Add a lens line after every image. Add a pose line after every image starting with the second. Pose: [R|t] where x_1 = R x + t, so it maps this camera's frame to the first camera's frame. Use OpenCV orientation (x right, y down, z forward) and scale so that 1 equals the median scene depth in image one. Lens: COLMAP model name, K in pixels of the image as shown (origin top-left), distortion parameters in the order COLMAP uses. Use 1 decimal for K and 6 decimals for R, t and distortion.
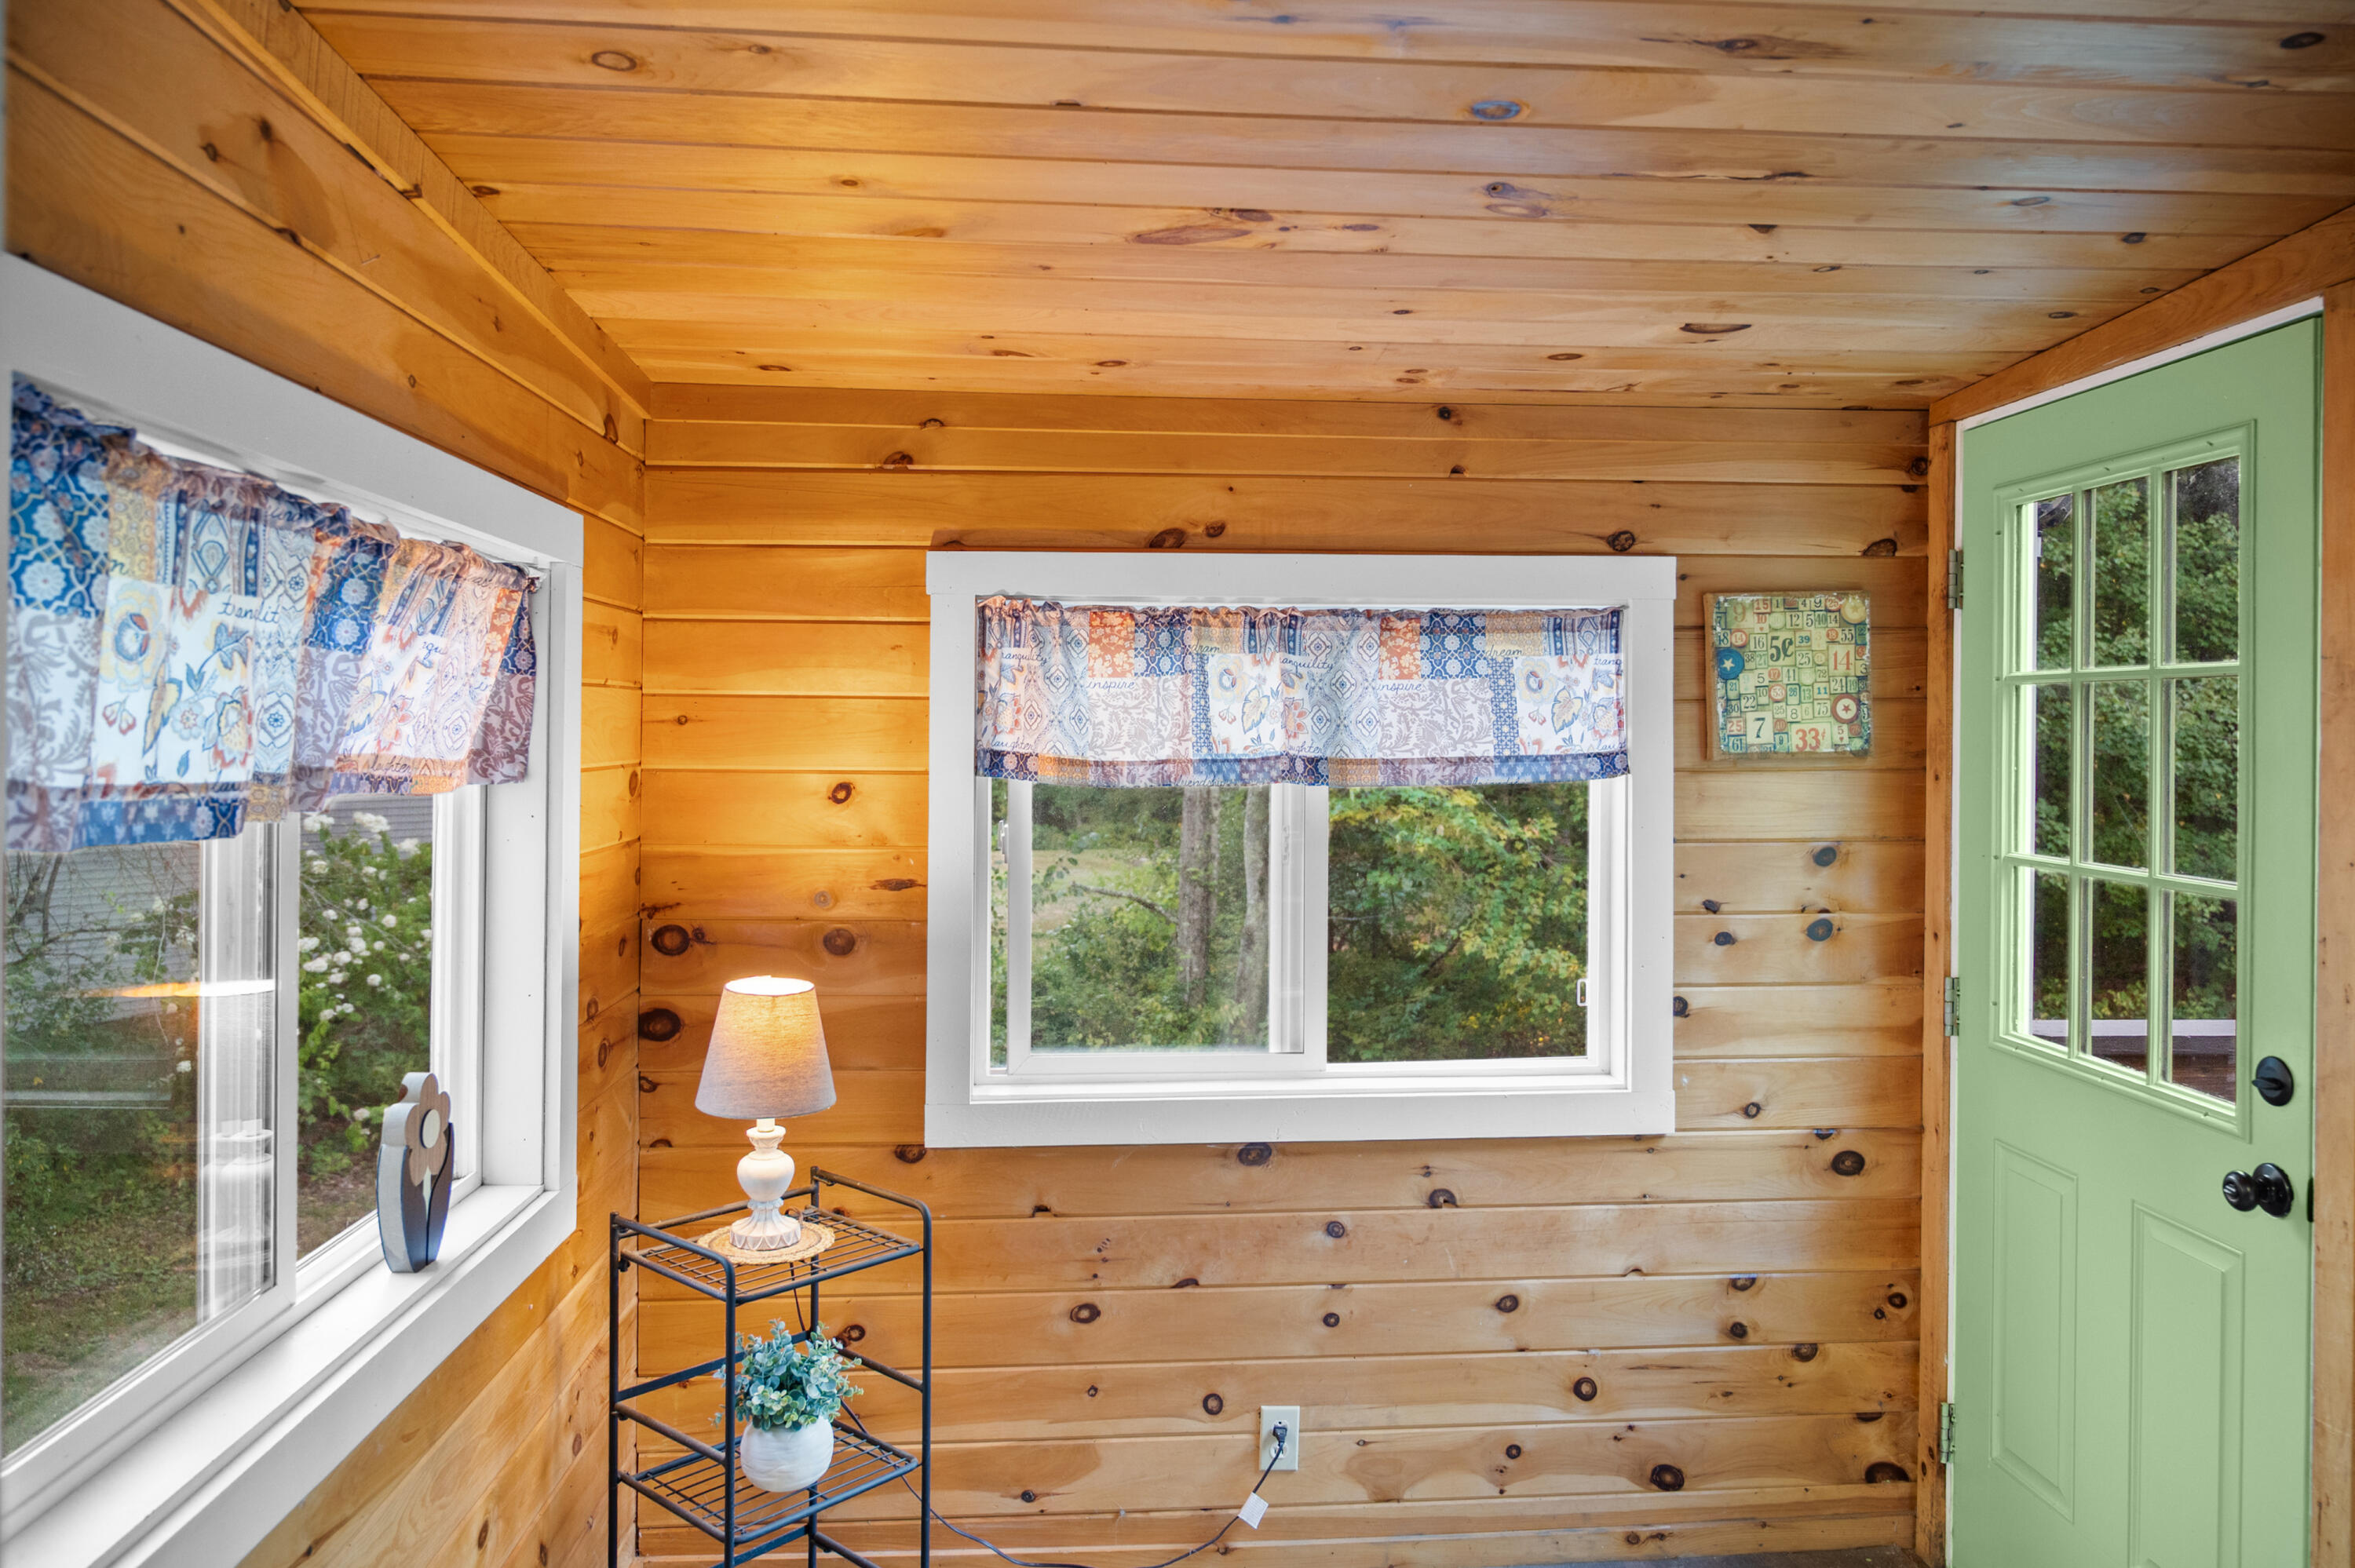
lens RADIAL K [[1613.6, 0, 1162.9], [0, 1613.6, 718.8], [0, 0, 1]] dist [0.001072, -0.000240]
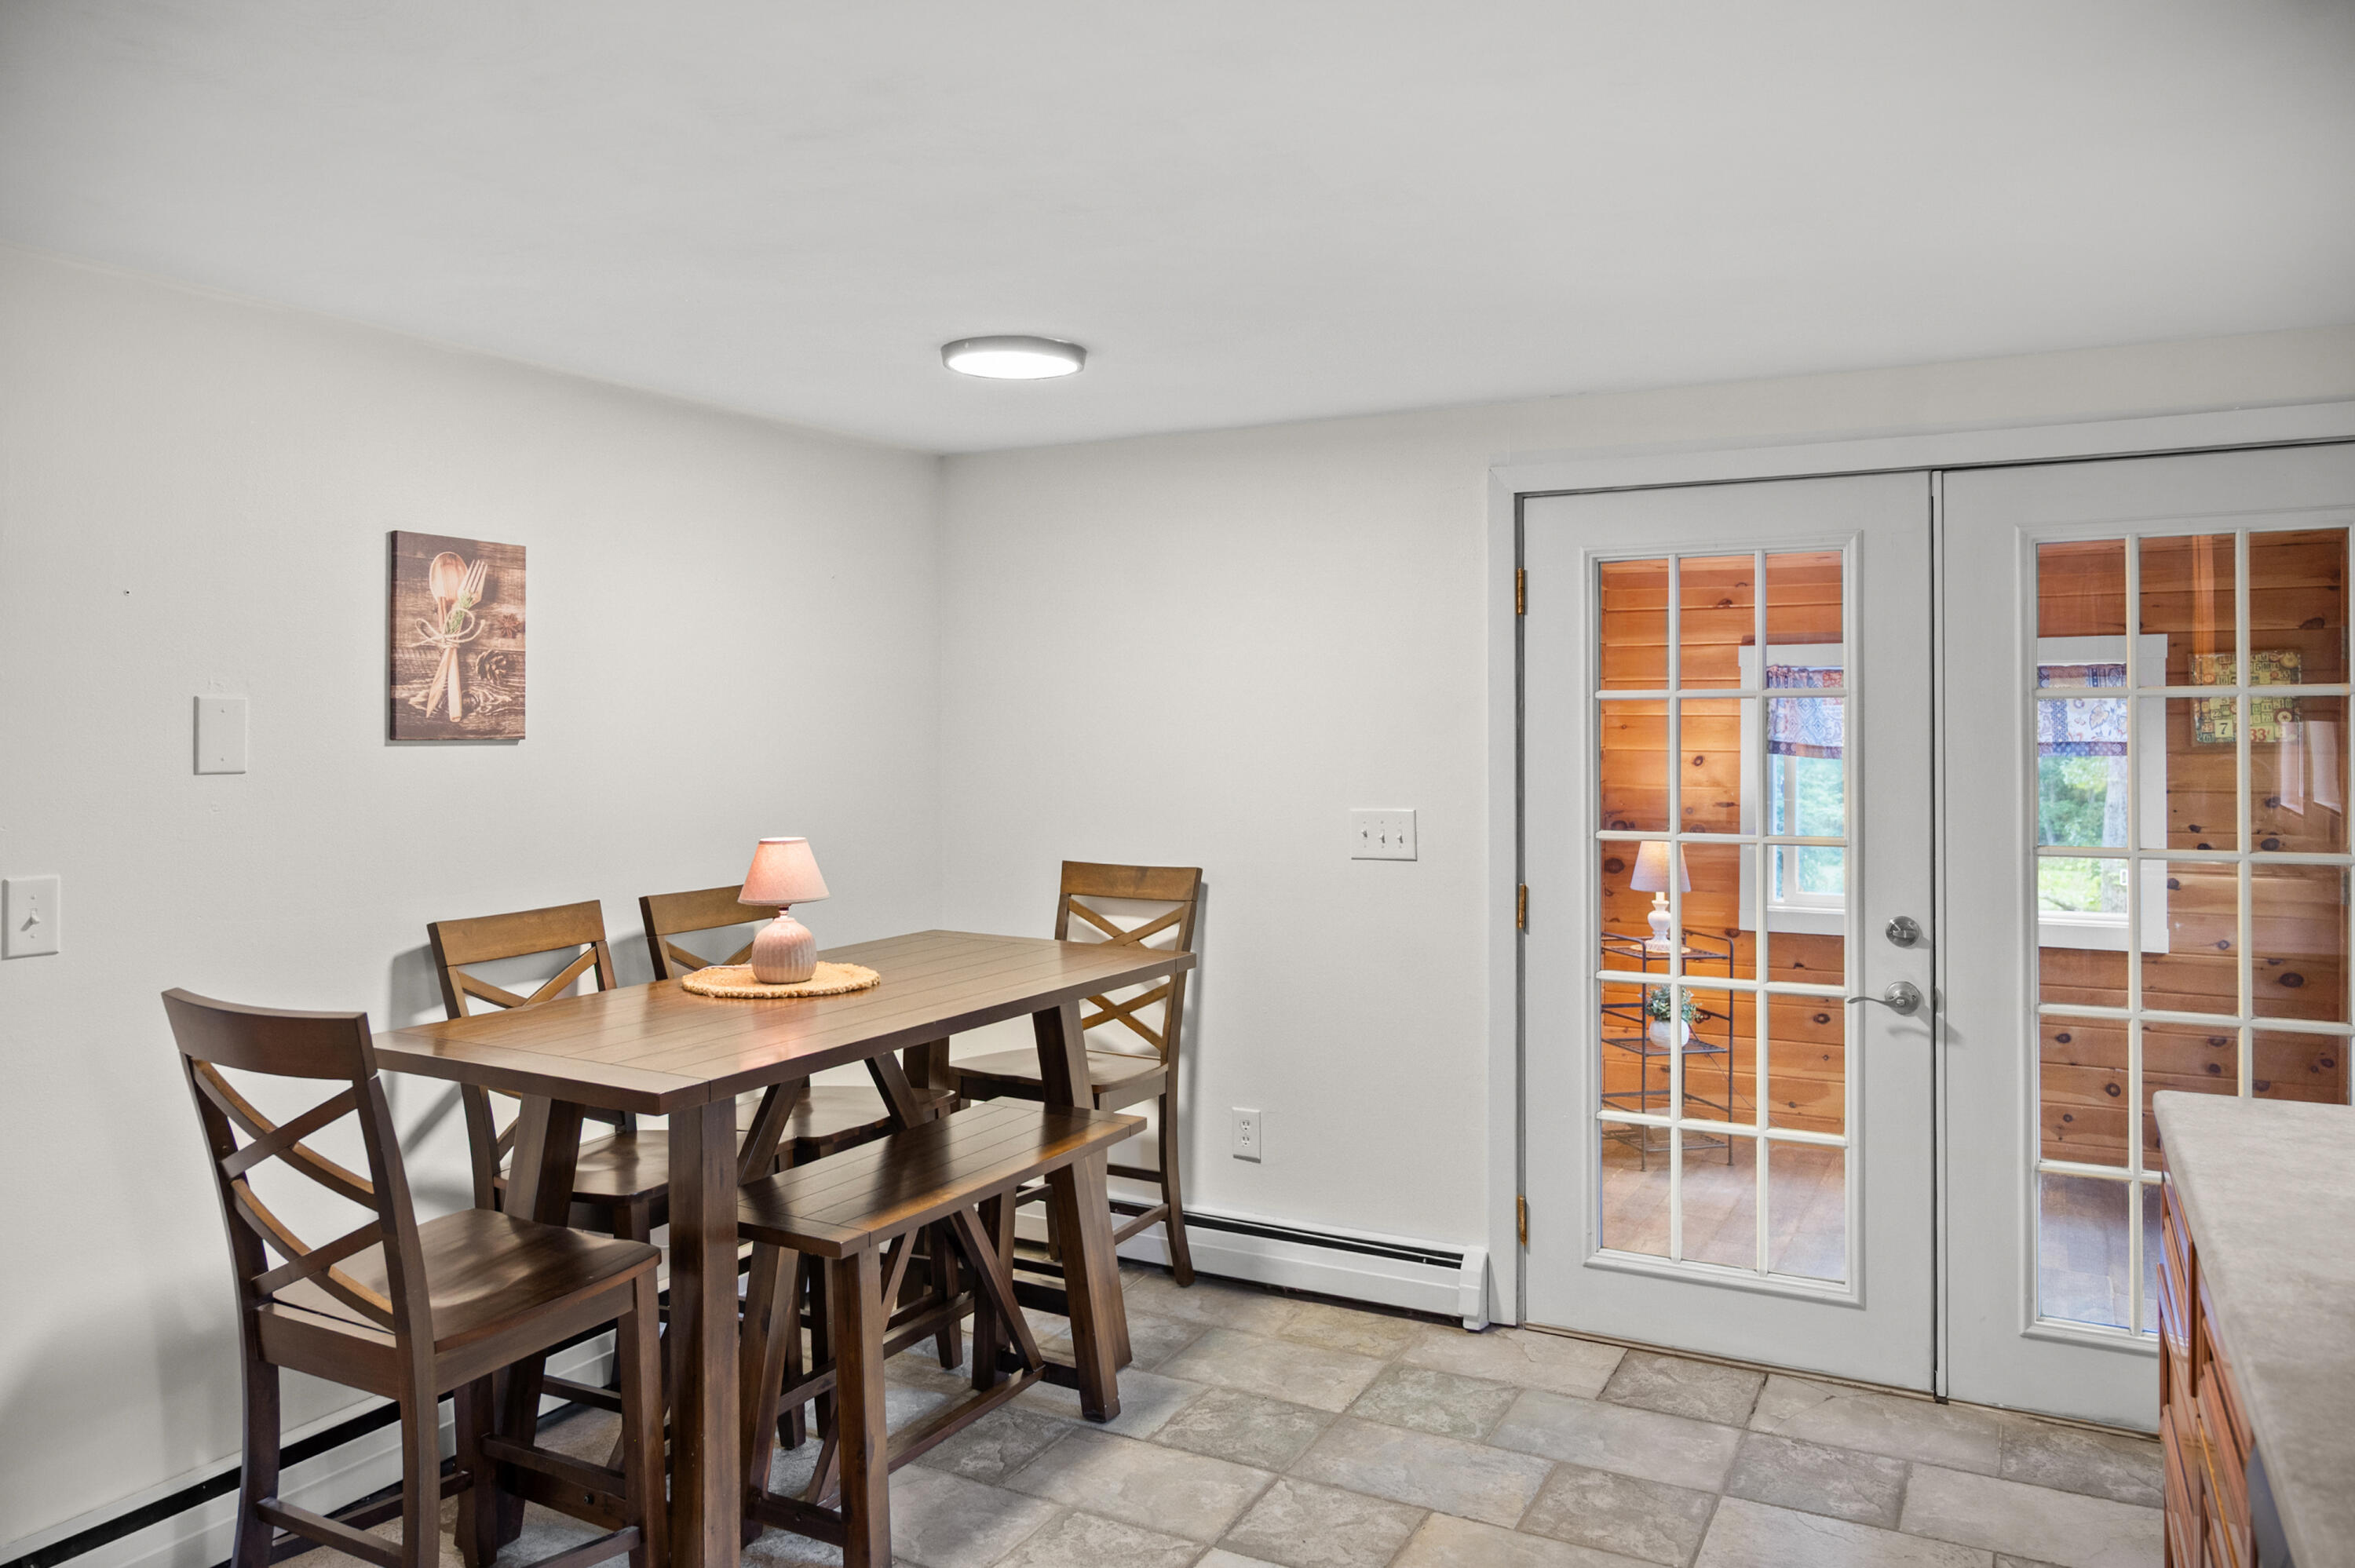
lens RADIAL K [[1613.6, 0, 1218.5], [0, 1613.6, 729.9], [0, 0, 1]] dist [0.001072, -0.000240]
pose [[0.858611, -0.003497, -0.512616, 0.340713], [0.002764, 0.999994, -0.002192, 0.008214], [0.512620, 0.000465, 0.858615, -1.125345]]
